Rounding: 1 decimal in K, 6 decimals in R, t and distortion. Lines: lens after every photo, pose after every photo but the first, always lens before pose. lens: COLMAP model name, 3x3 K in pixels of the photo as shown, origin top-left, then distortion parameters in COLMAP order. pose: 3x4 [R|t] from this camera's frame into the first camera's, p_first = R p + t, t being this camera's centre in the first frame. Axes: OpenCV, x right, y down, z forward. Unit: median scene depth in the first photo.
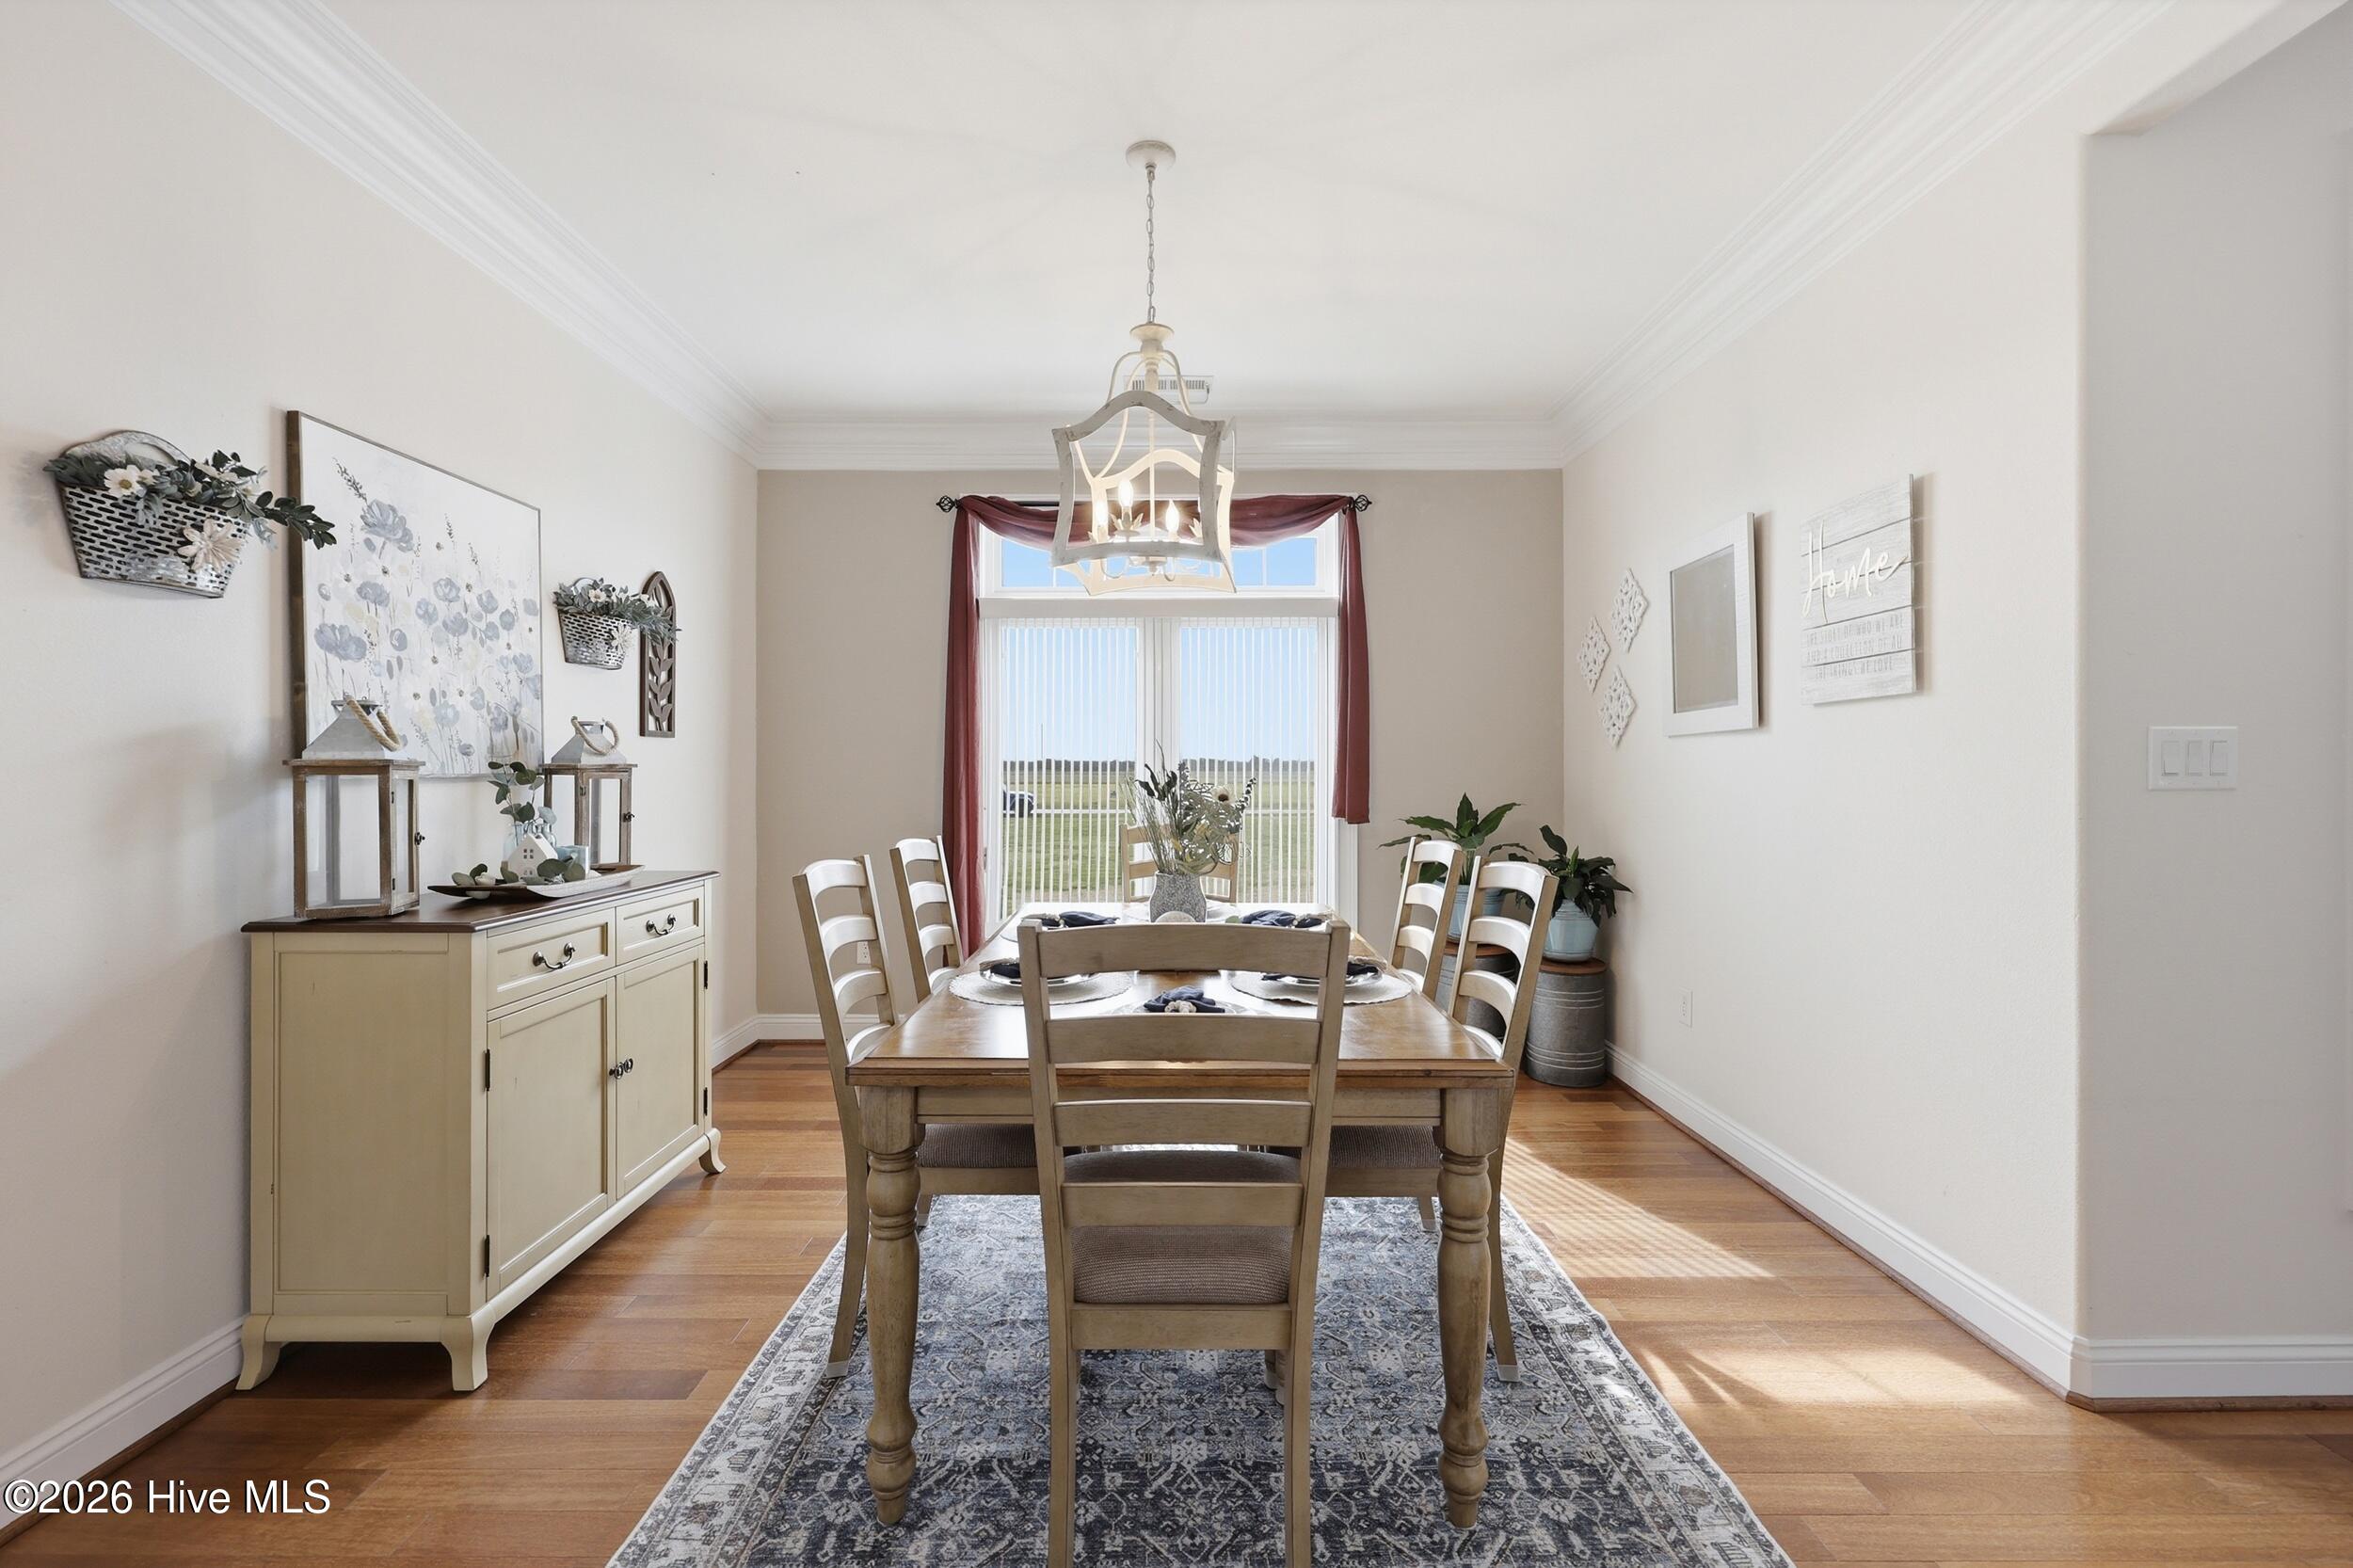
lens RADIAL K [[960.7, 0, 1165.7], [0, 960.7, 770.4], [0, 0, 1]] dist [0.003072, 0.000153]
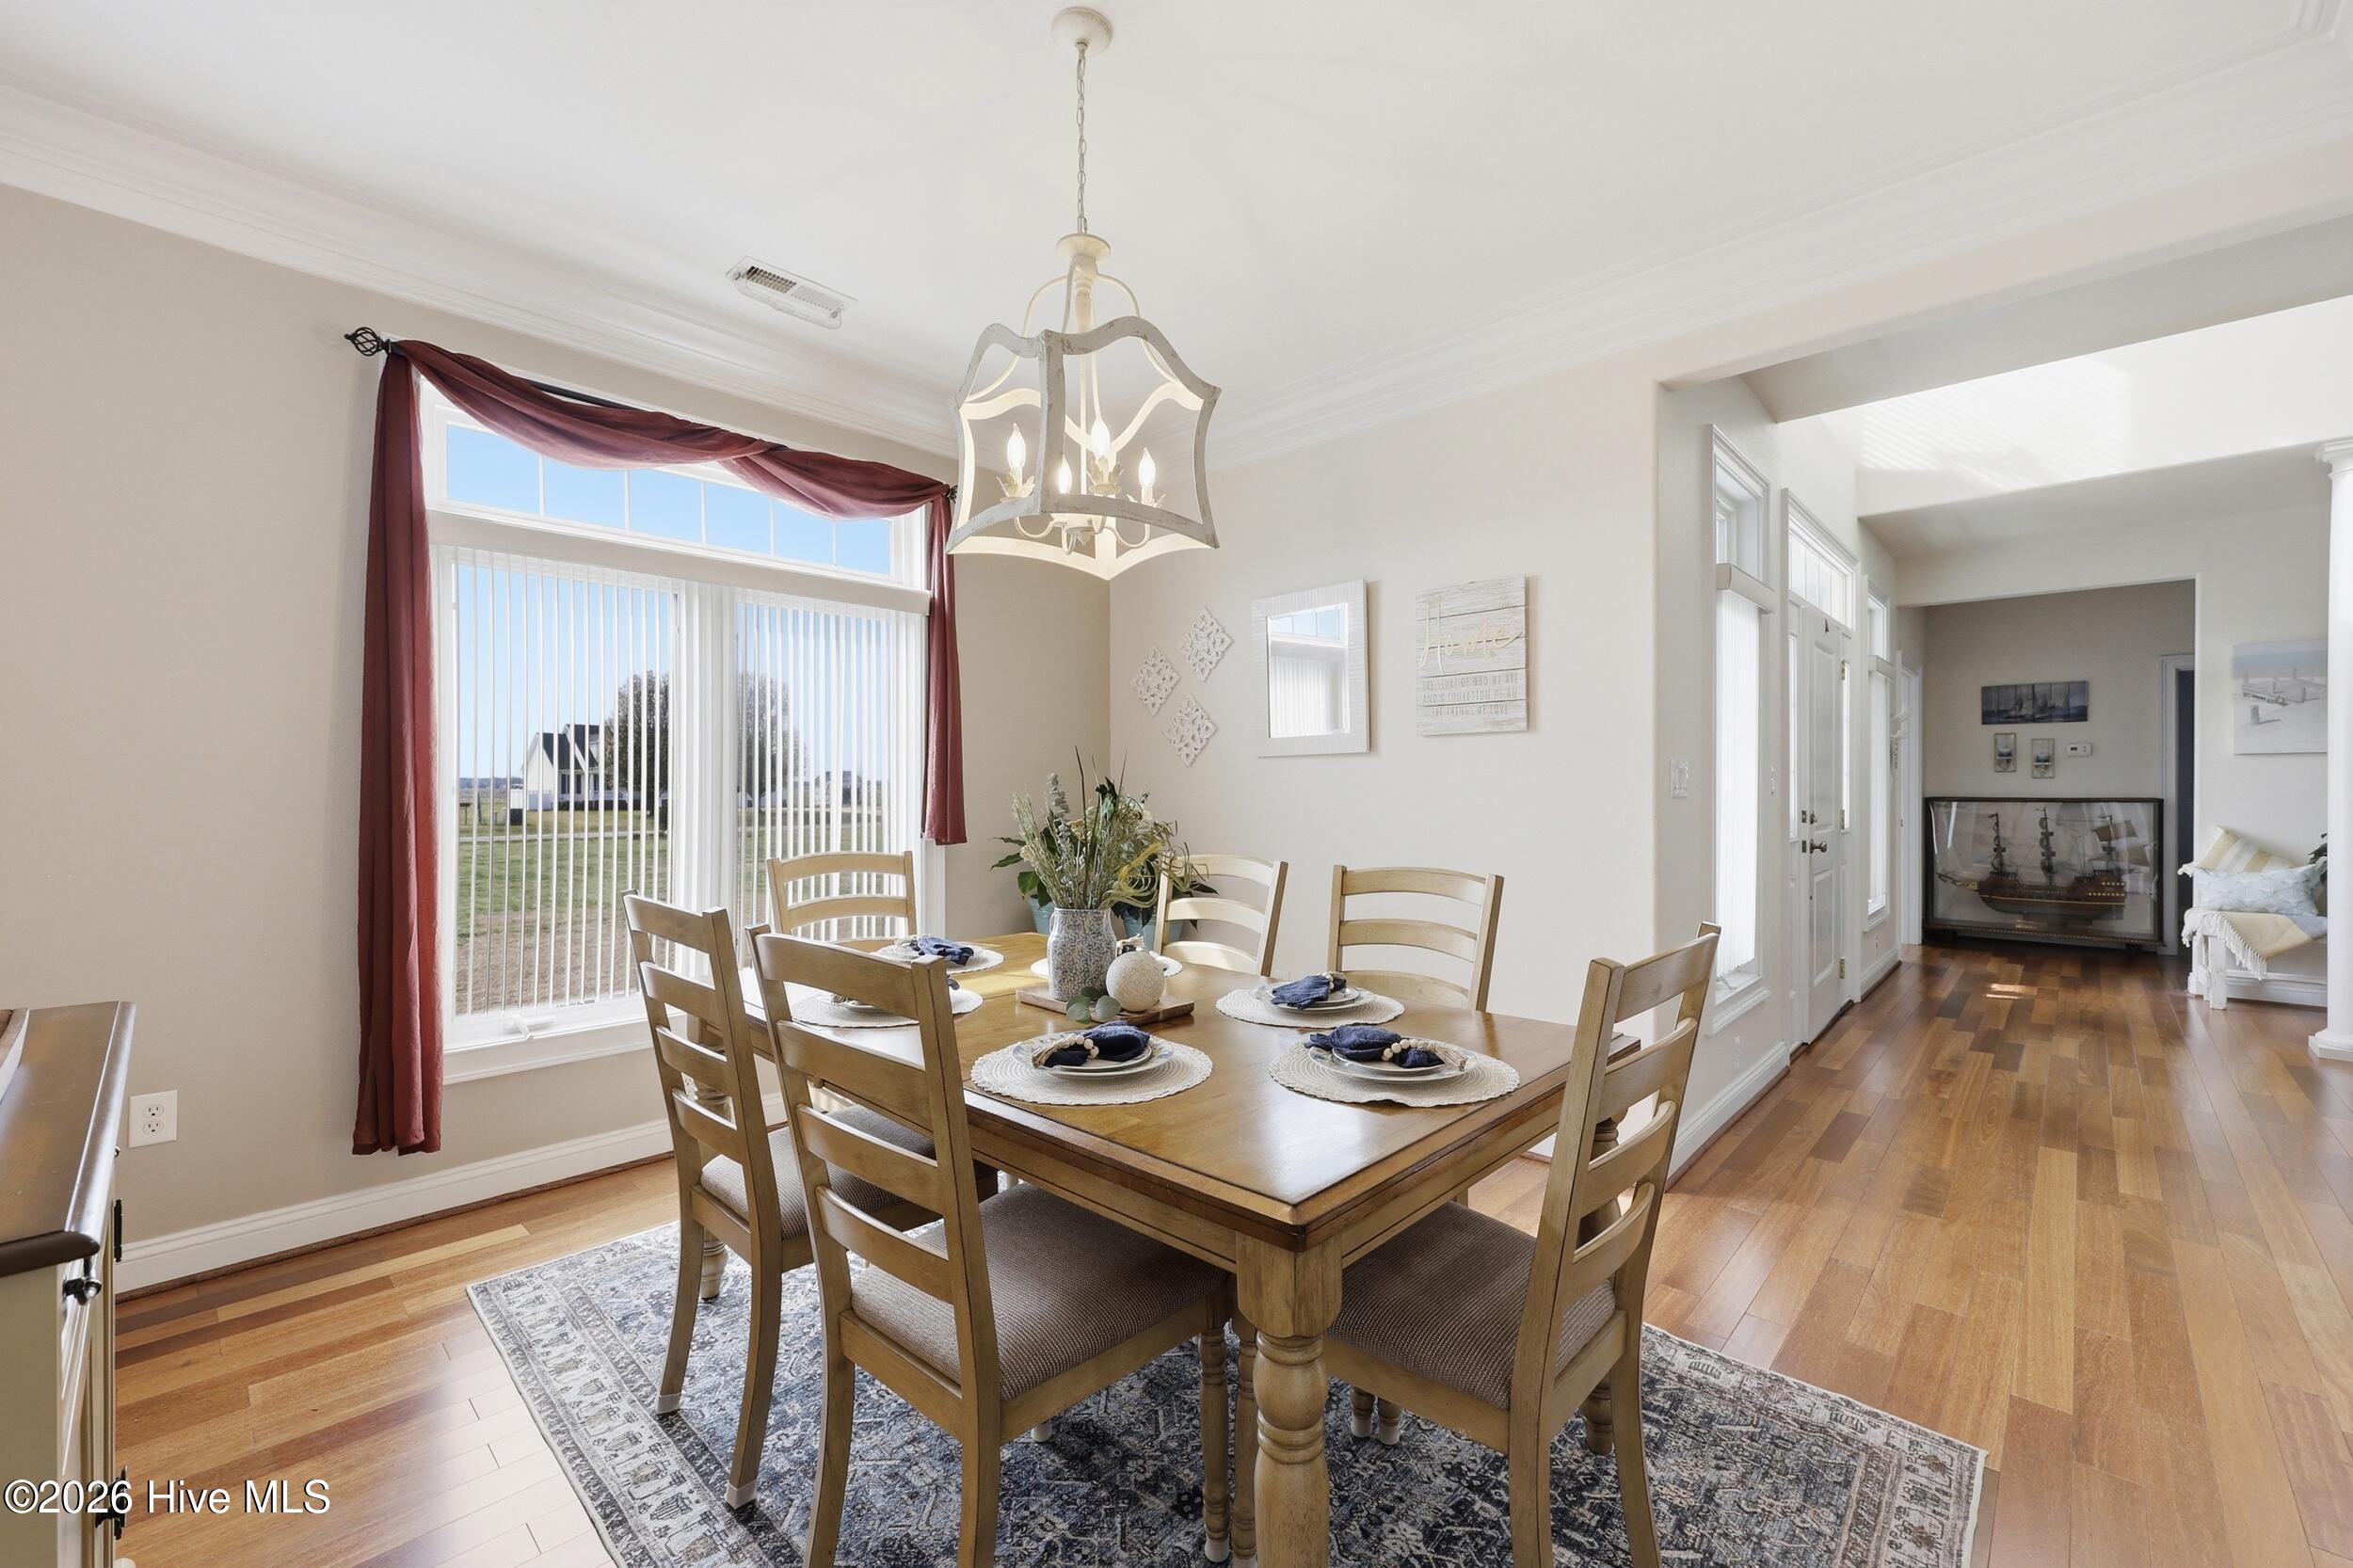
lens RADIAL K [[960.7, 0, 1162.4], [0, 960.7, 789.9], [0, 0, 1]] dist [0.003072, 0.000153]
pose [[0.687719, -0.001257, 0.725976, -0.403443], [0.000766, 0.999999, 0.001006, 0.003058], [-0.725977, -0.000136, 0.687719, 0.279672]]
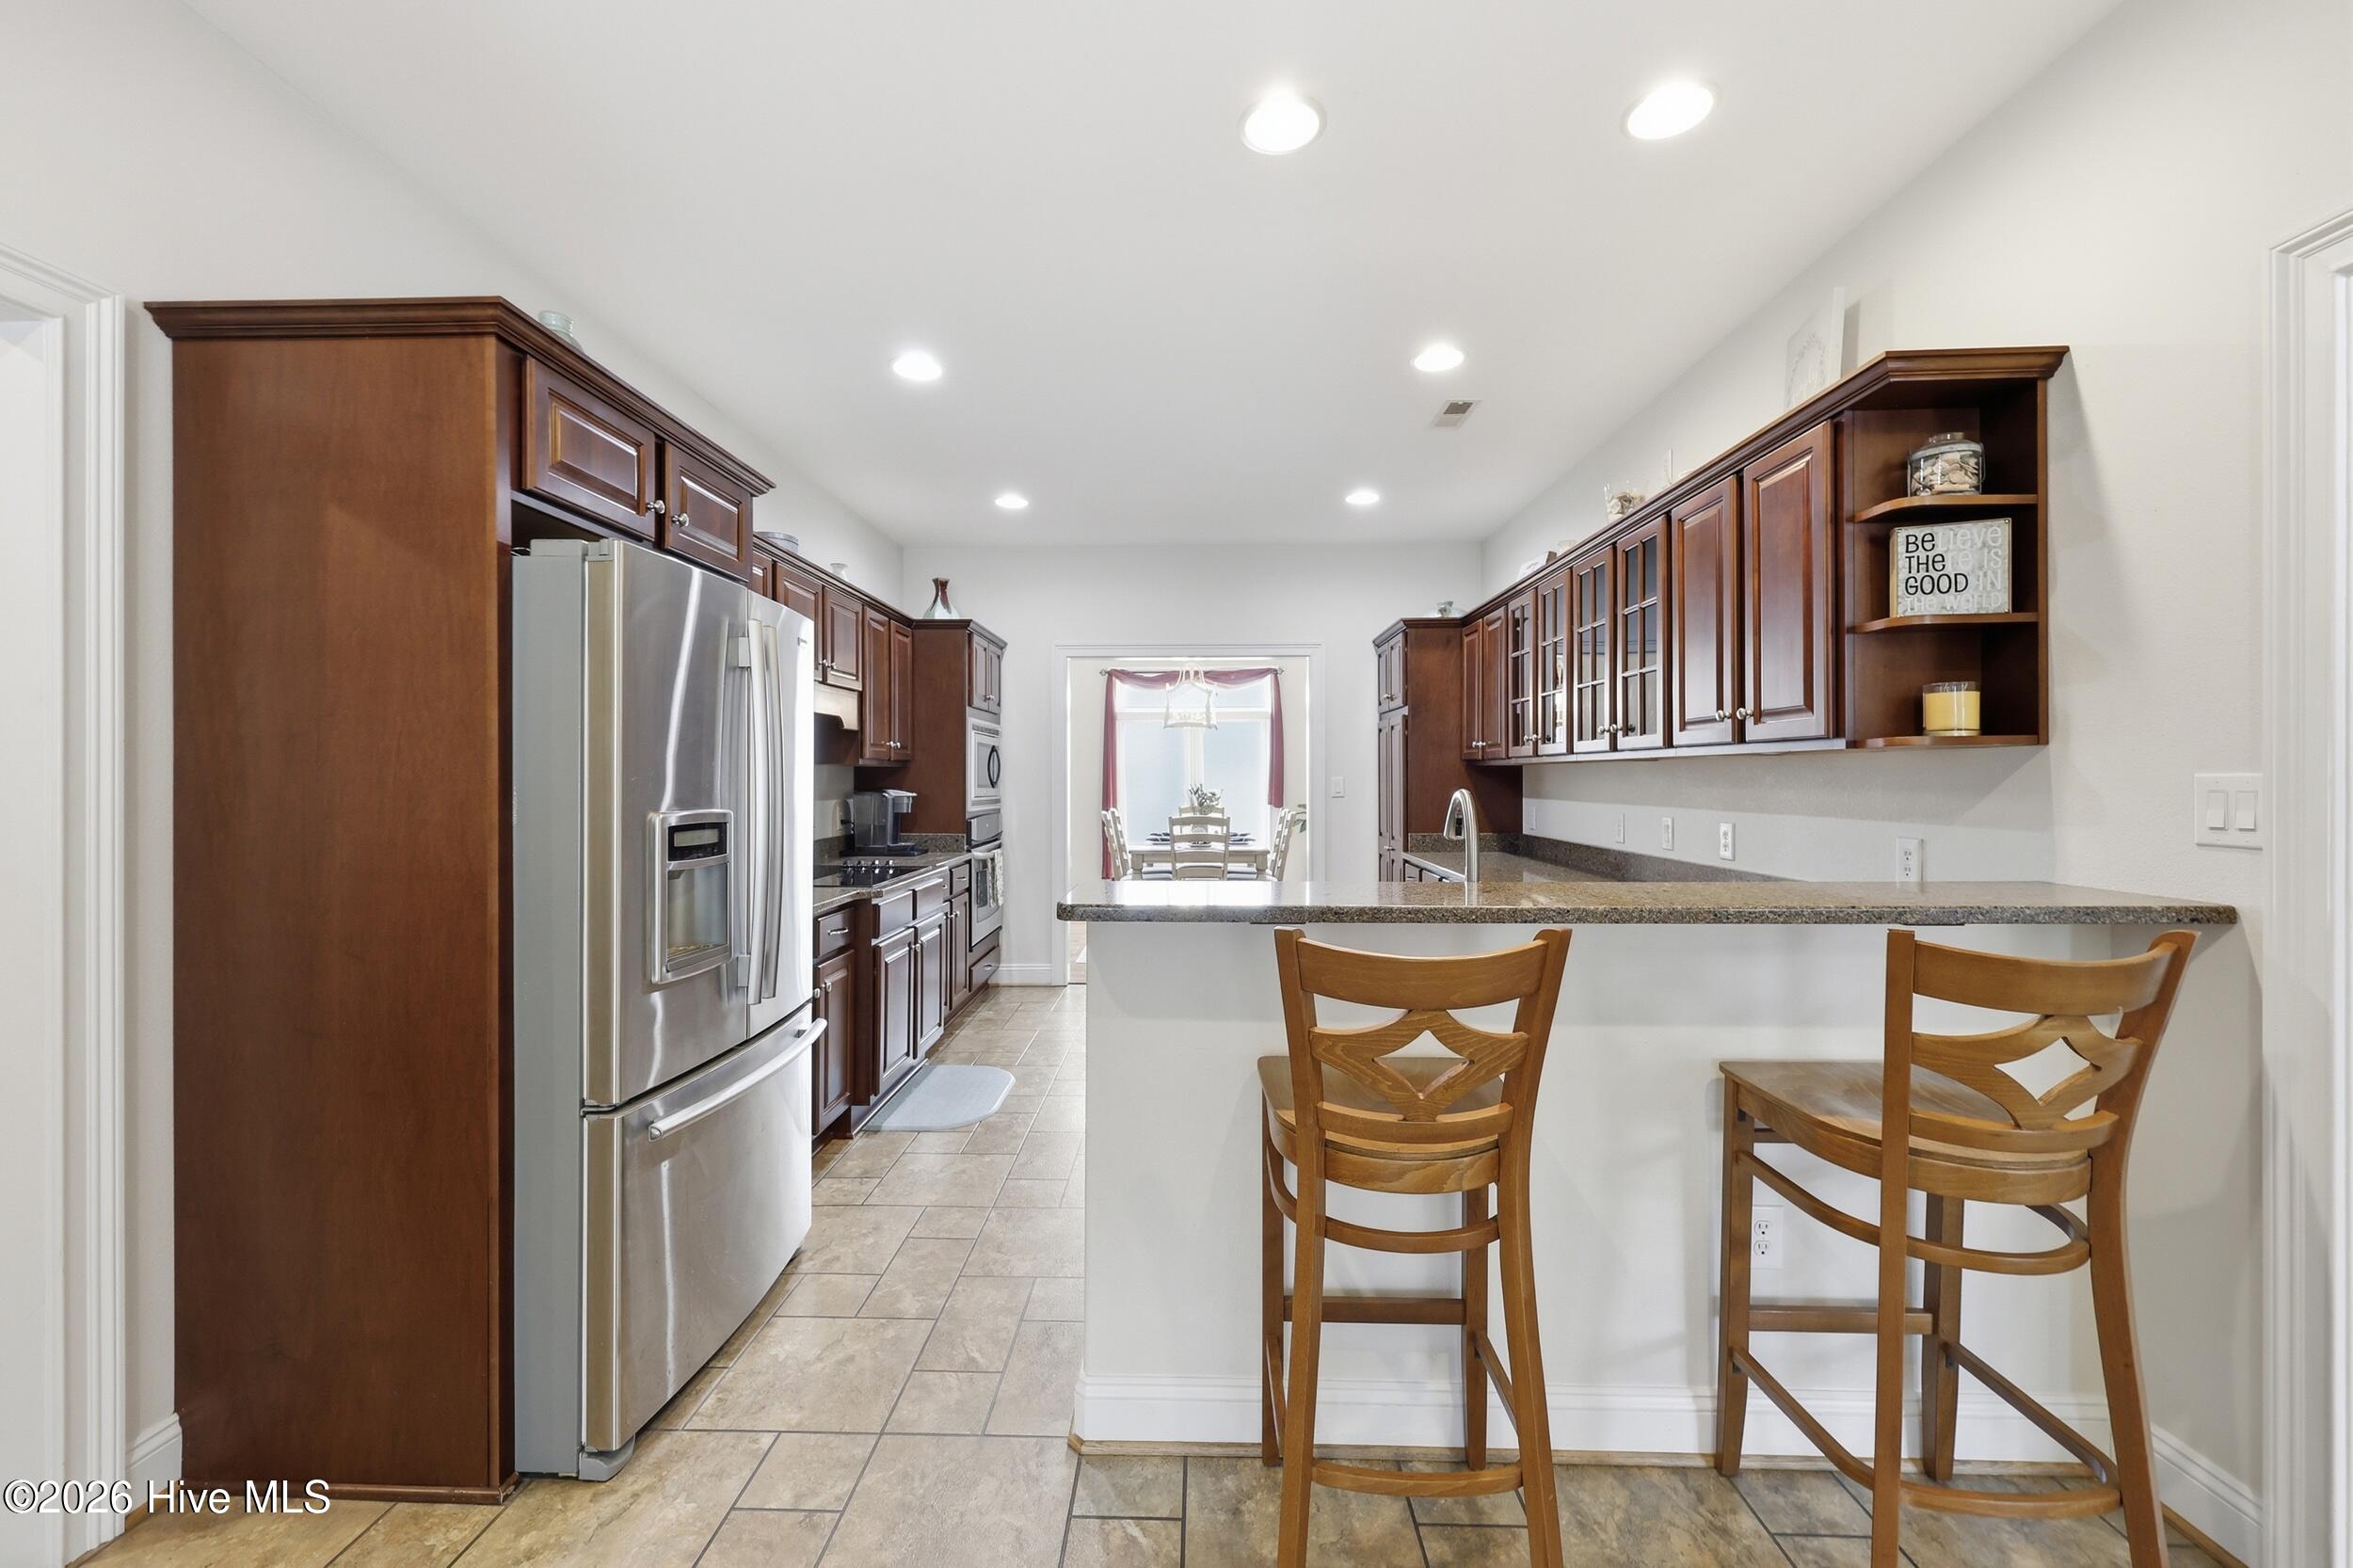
lens RADIAL K [[960.7, 0, 1171.8], [0, 960.7, 783.3], [0, 0, 1]] dist [0.003072, 0.000153]
pose [[0.999802, -0.002688, -0.019700, -0.017647], [0.002758, 0.999990, 0.003564, -0.015859], [0.019690, -0.003617, 0.999800, -1.699778]]
